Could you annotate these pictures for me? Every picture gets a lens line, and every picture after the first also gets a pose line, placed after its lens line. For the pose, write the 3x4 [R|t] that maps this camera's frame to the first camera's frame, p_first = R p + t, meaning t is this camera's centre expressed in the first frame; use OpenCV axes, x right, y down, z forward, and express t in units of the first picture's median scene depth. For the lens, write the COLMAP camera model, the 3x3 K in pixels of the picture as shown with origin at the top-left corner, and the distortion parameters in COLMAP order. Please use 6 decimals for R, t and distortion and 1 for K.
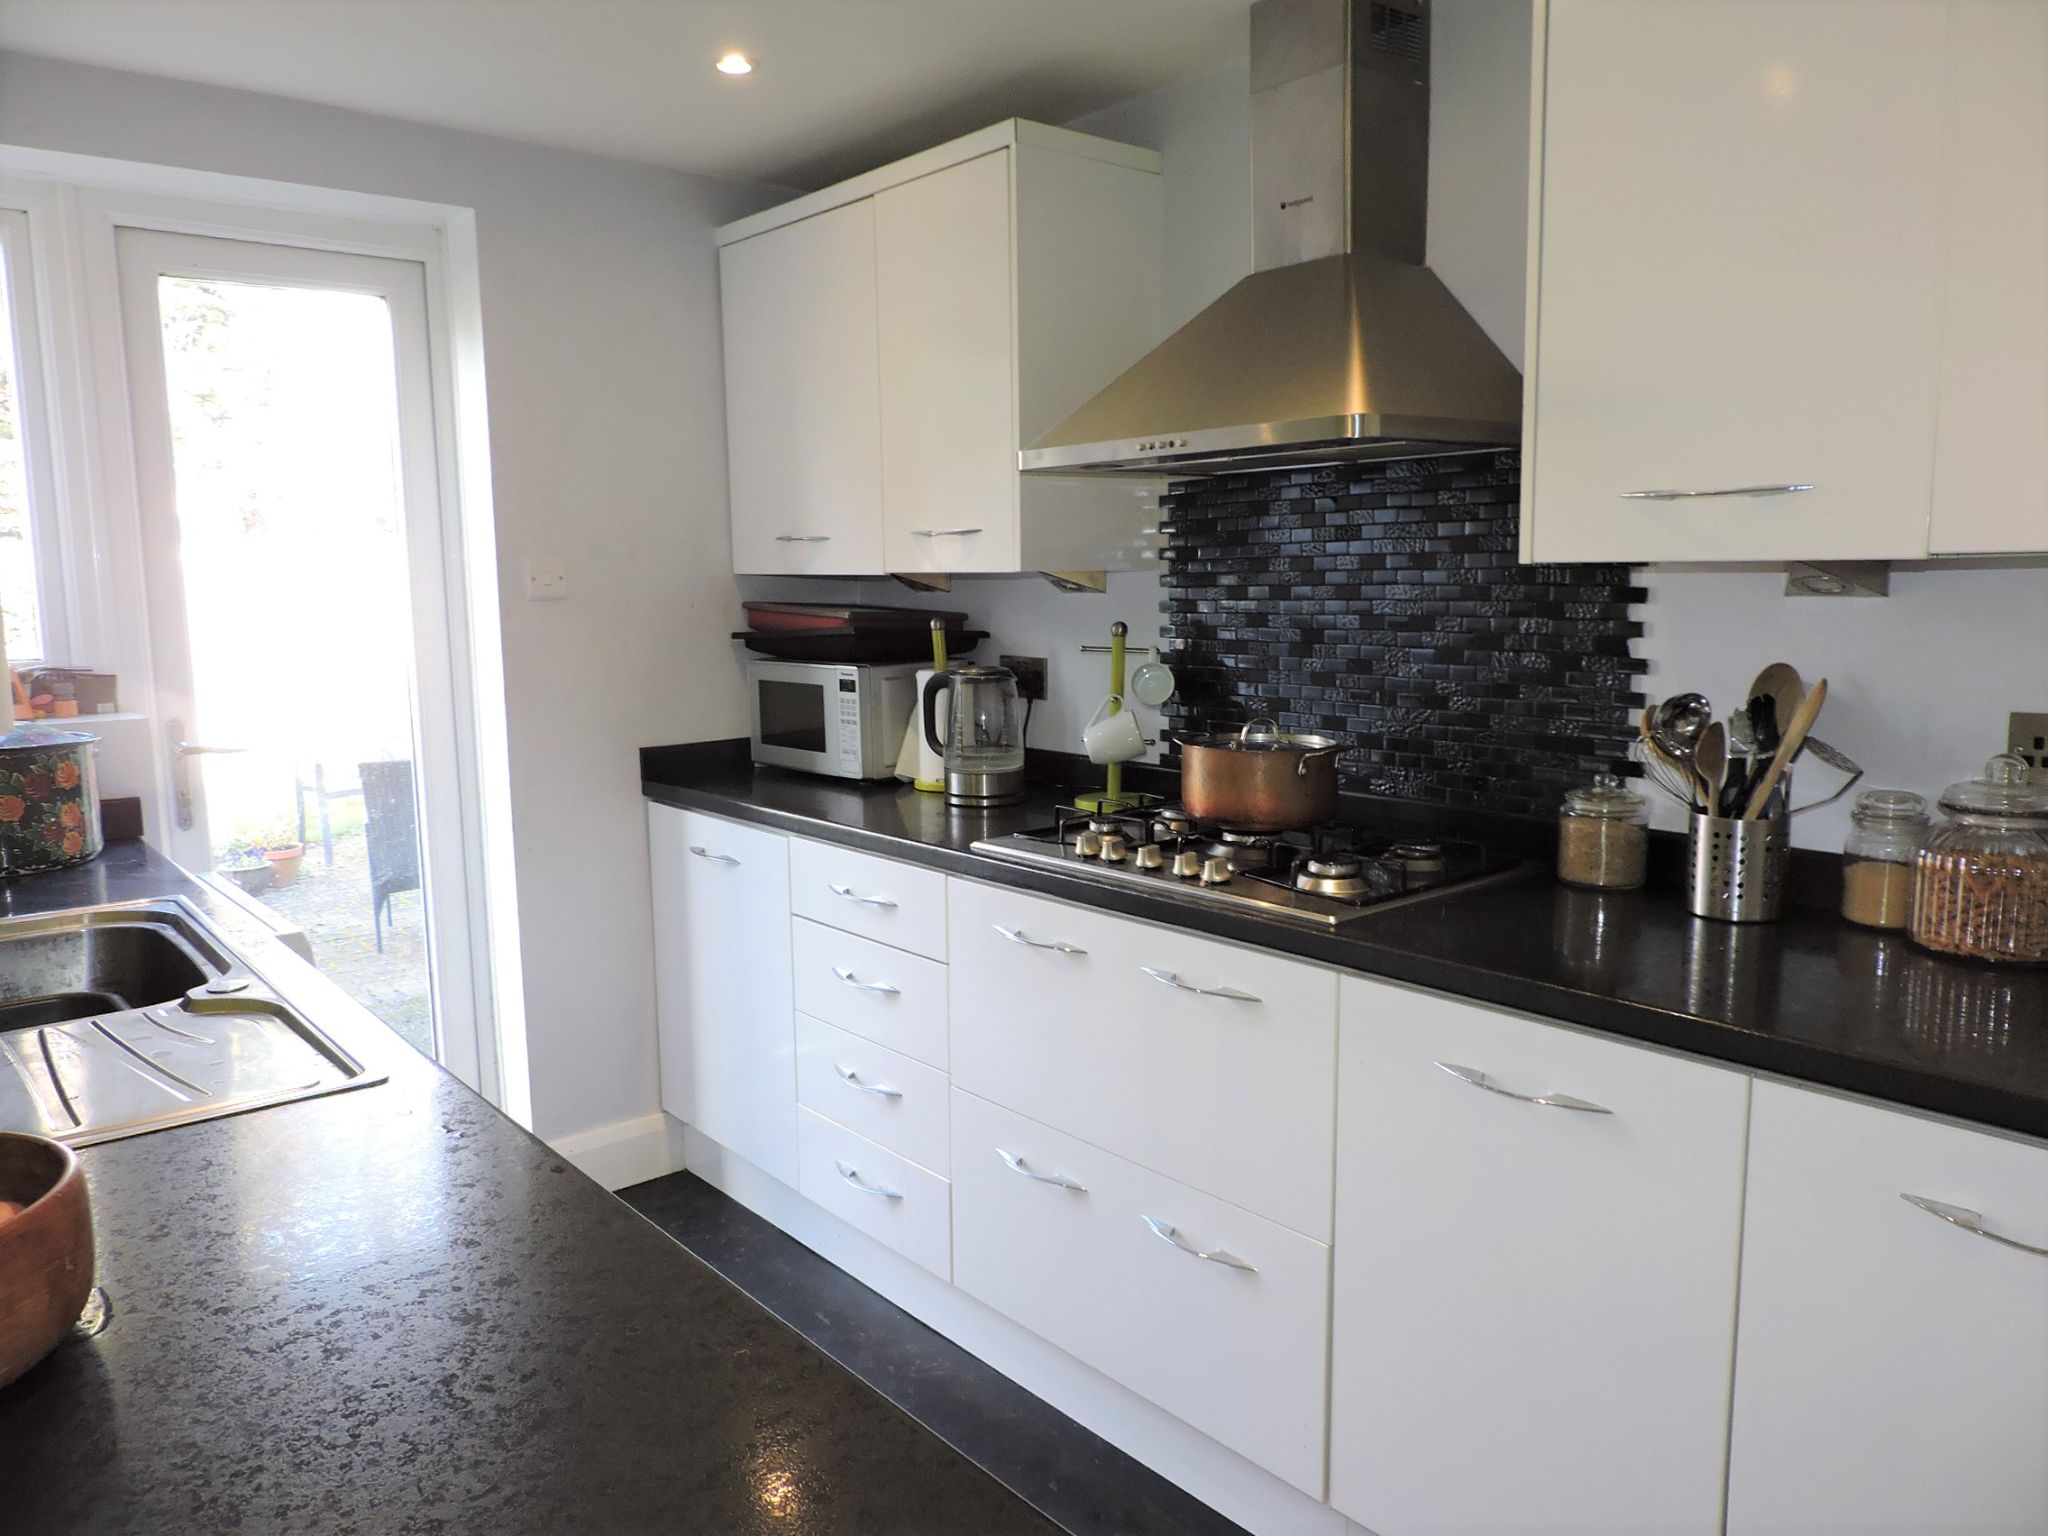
lens RADIAL K [[1459.1, 0, 1021.2], [0, 1459.1, 767.9], [0, 0, 1]] dist [-0.004233, -0.011233]
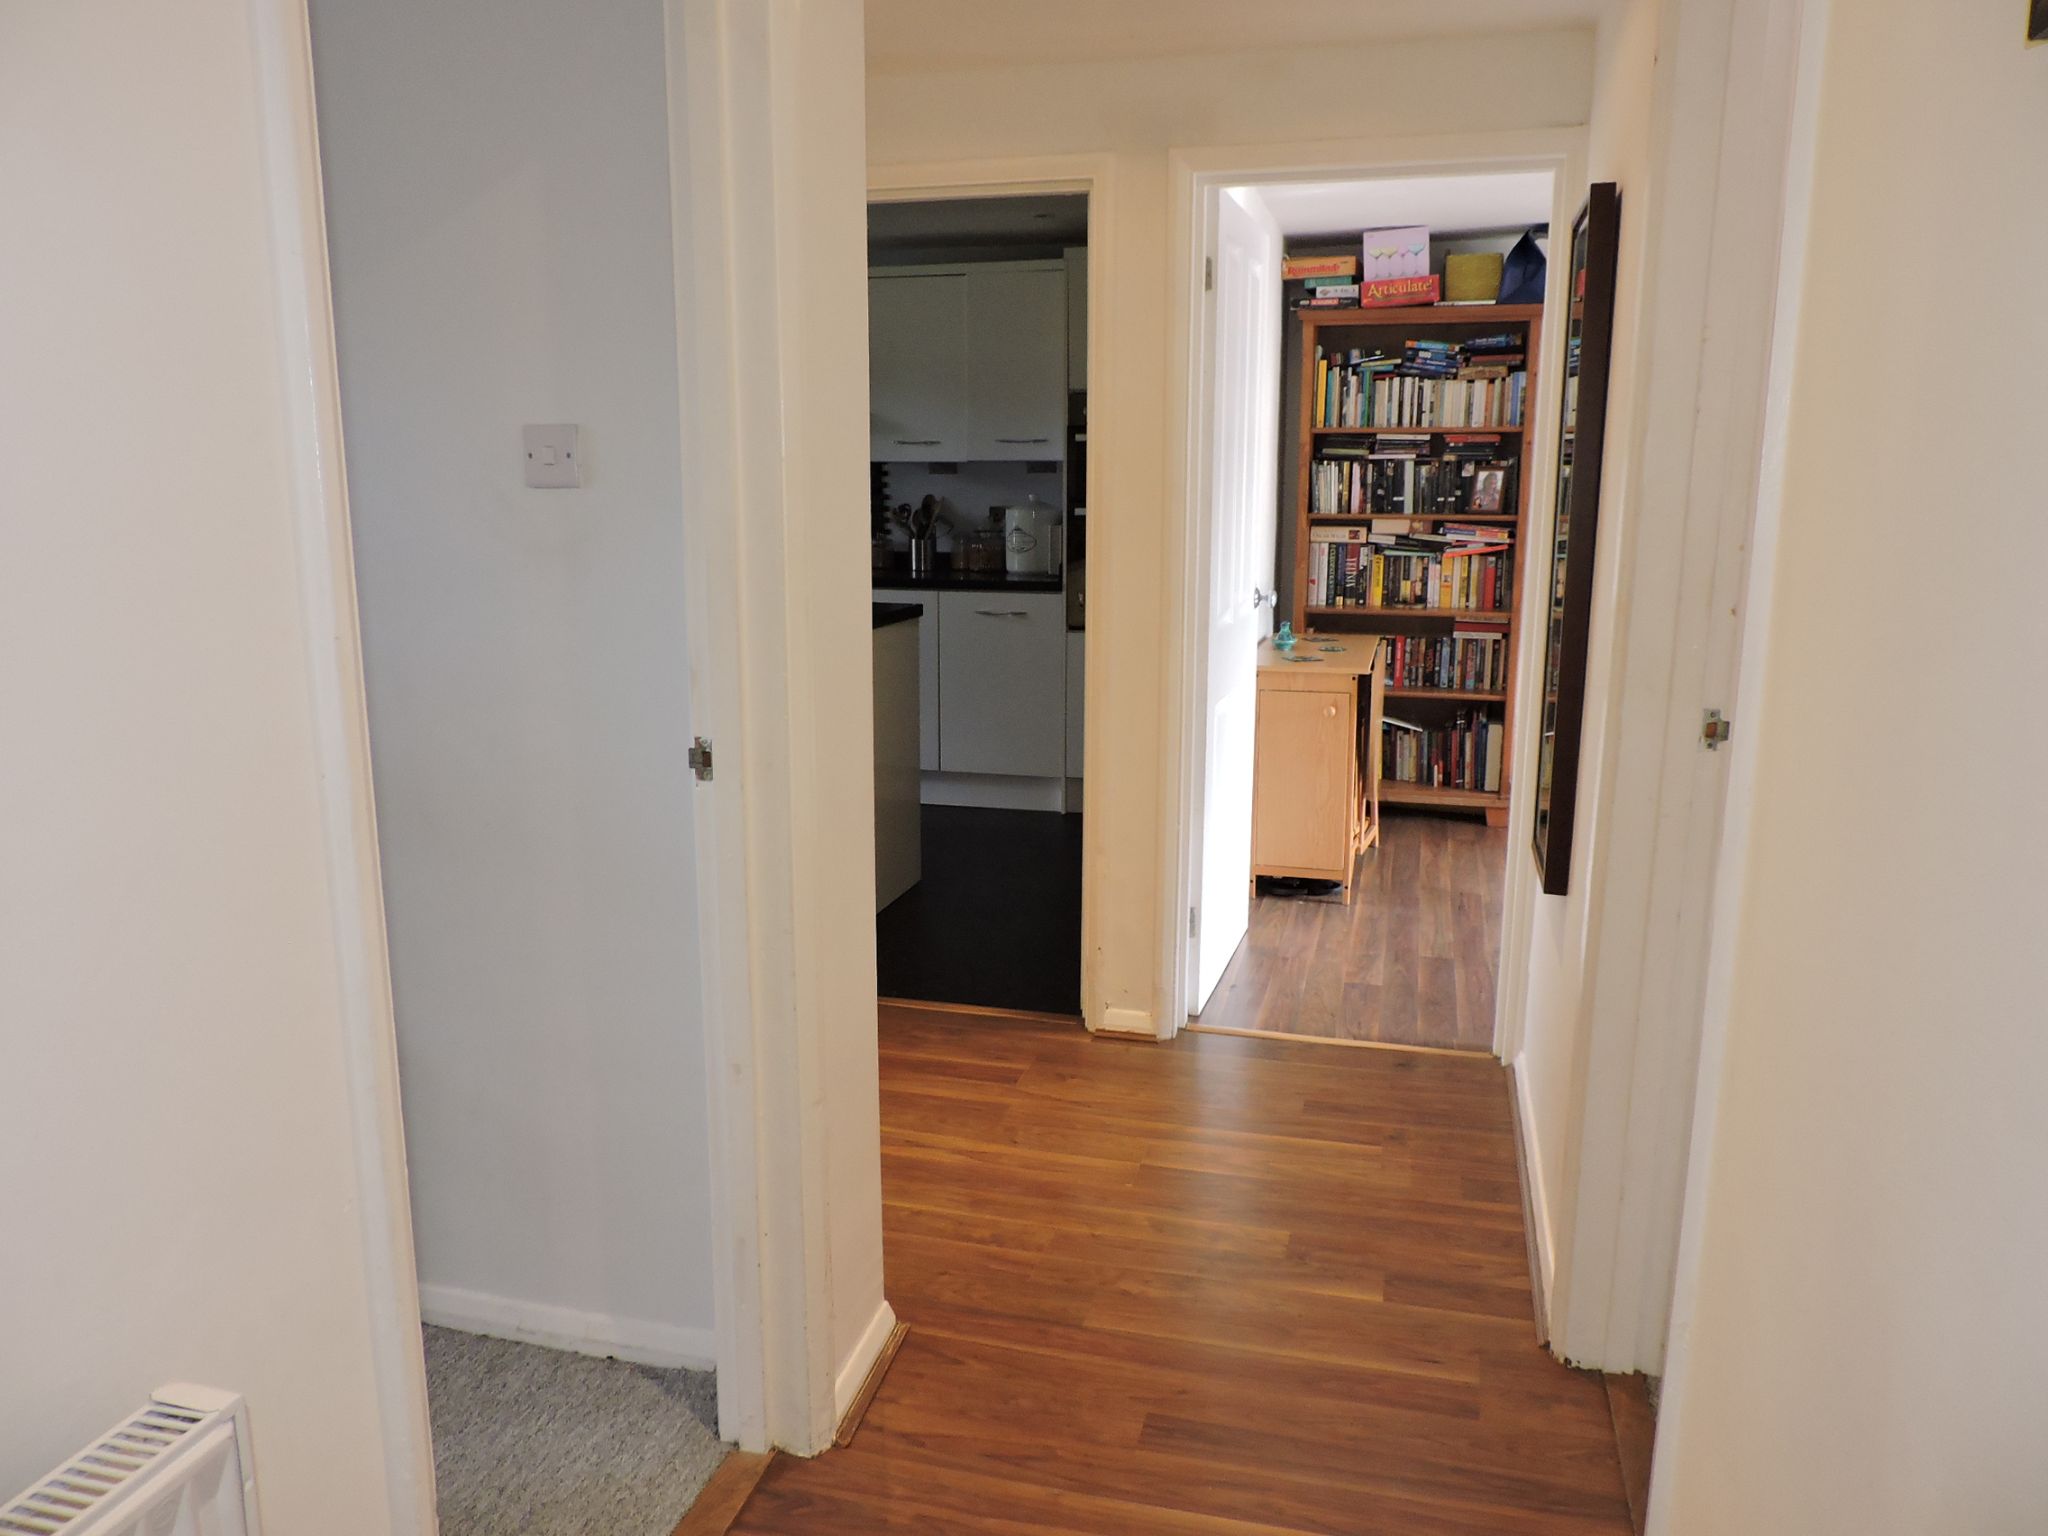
lens RADIAL K [[1459.1, 0, 1028.6], [0, 1459.1, 766.9], [0, 0, 1]] dist [-0.004233, -0.011233]
pose [[0.834949, -0.096612, 0.541781, -1.036257], [0.065323, 0.994909, 0.076745, 0.276560], [-0.546437, -0.028688, 0.837008, -1.728413]]
